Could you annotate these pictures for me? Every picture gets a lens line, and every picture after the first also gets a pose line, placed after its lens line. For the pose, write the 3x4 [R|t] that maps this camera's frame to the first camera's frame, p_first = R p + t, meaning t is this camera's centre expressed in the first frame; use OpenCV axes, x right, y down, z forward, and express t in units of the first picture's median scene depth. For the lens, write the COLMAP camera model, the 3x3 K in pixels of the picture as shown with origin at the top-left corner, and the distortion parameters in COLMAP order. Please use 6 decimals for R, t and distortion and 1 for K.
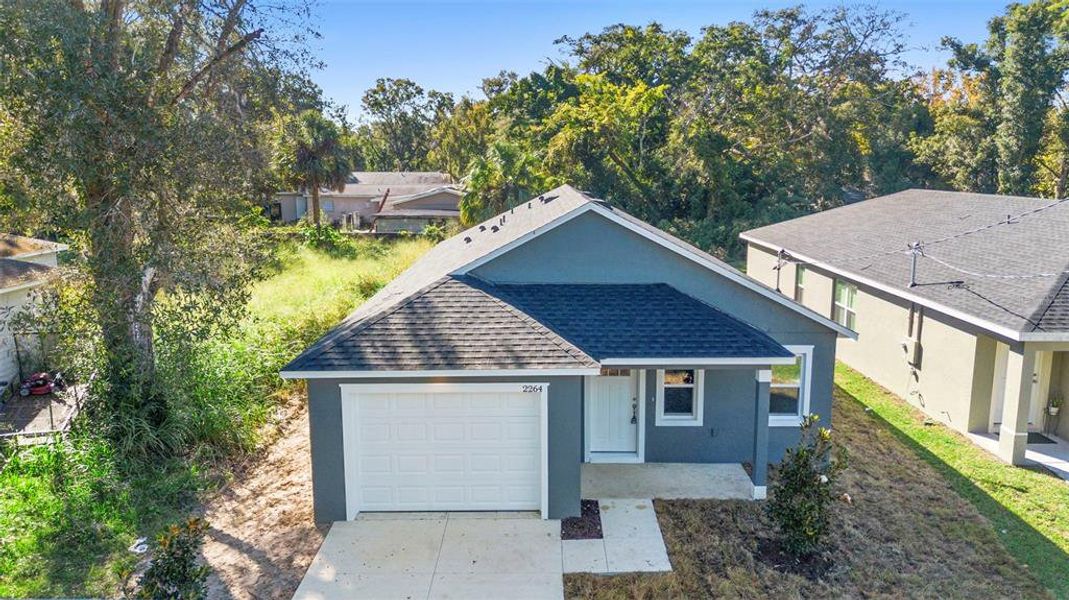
lens RADIAL K [[755.5, 0, 542.9], [0, 755.5, 304.4], [0, 0, 1]] dist [0.052389, -0.038906]
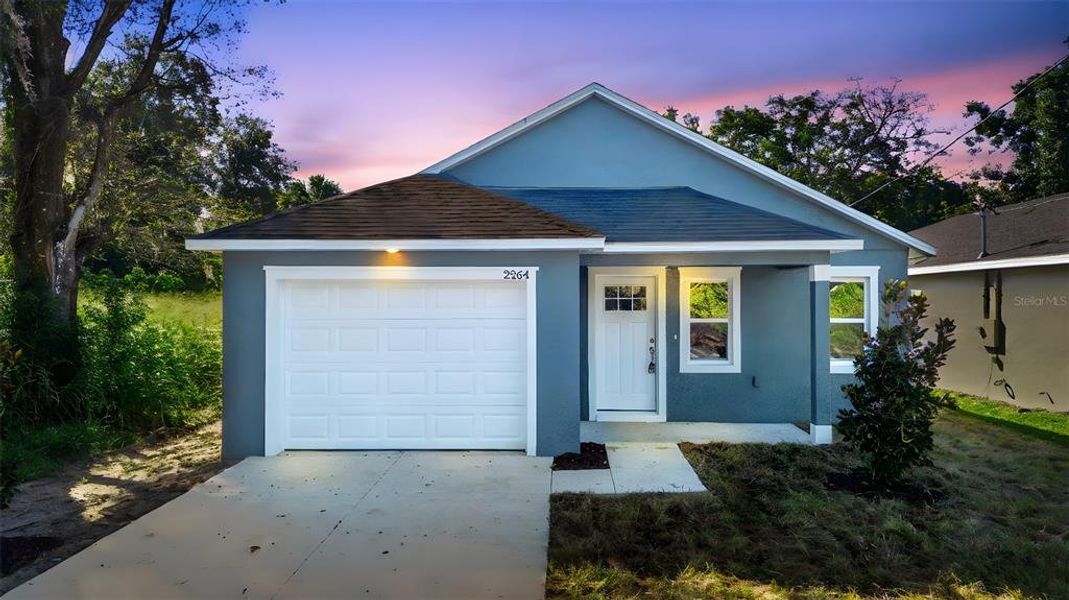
lens RADIAL K [[755.5, 0, 541.9], [0, 755.5, 300.3], [0, 0, 1]] dist [0.052389, -0.038906]
pose [[0.999588, 0.003689, -0.028479, 0.028243], [-0.008639, 0.984409, -0.175682, 0.224511], [0.027387, 0.175855, 0.984035, 0.212921]]
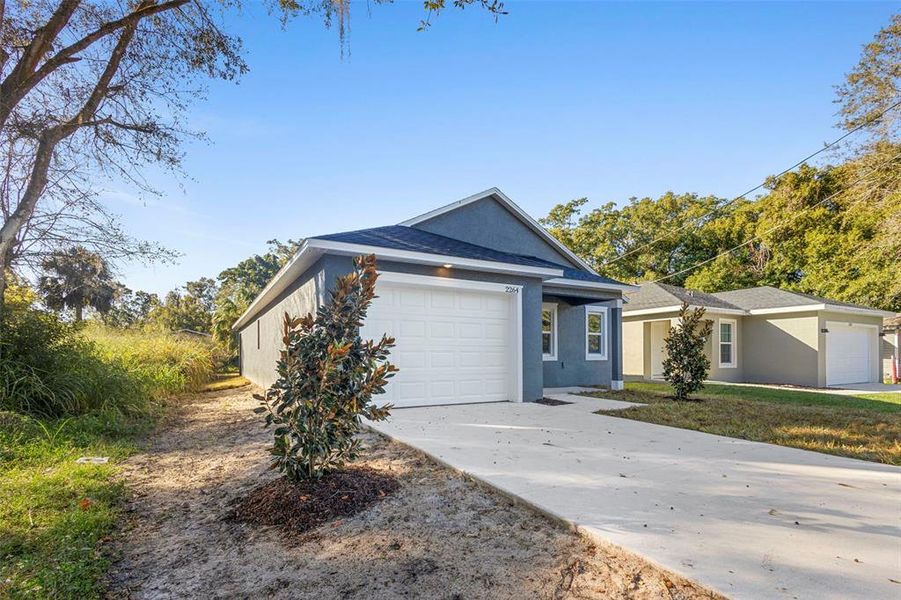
lens RADIAL K [[422.2, 0, 453.8], [0, 422.2, 351.0], [0, 0, 1]] dist [0.007697, 0.000659]
pose [[0.869347, 0.010288, 0.494095, -0.356580], [0.082153, 0.982864, -0.165012, 0.259574], [-0.487326, 0.184044, 0.853605, 0.401653]]
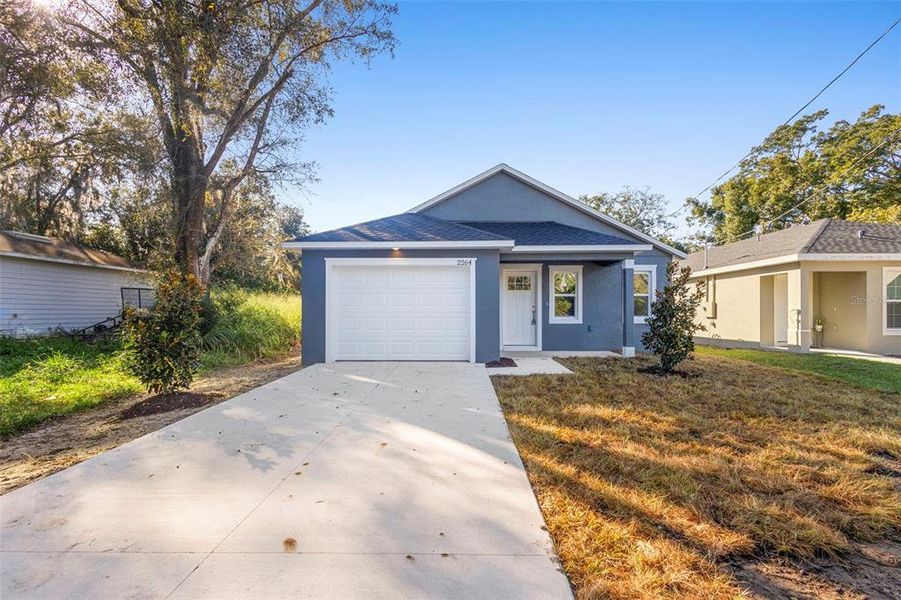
lens RADIAL K [[422.2, 0, 460.1], [0, 422.2, 311.7], [0, 0, 1]] dist [0.007697, 0.000659]
pose [[0.999987, 0.001448, -0.004830, -0.014778], [-0.002303, 0.983293, -0.182017, 0.281999], [0.004485, 0.182026, 0.983283, 0.215771]]
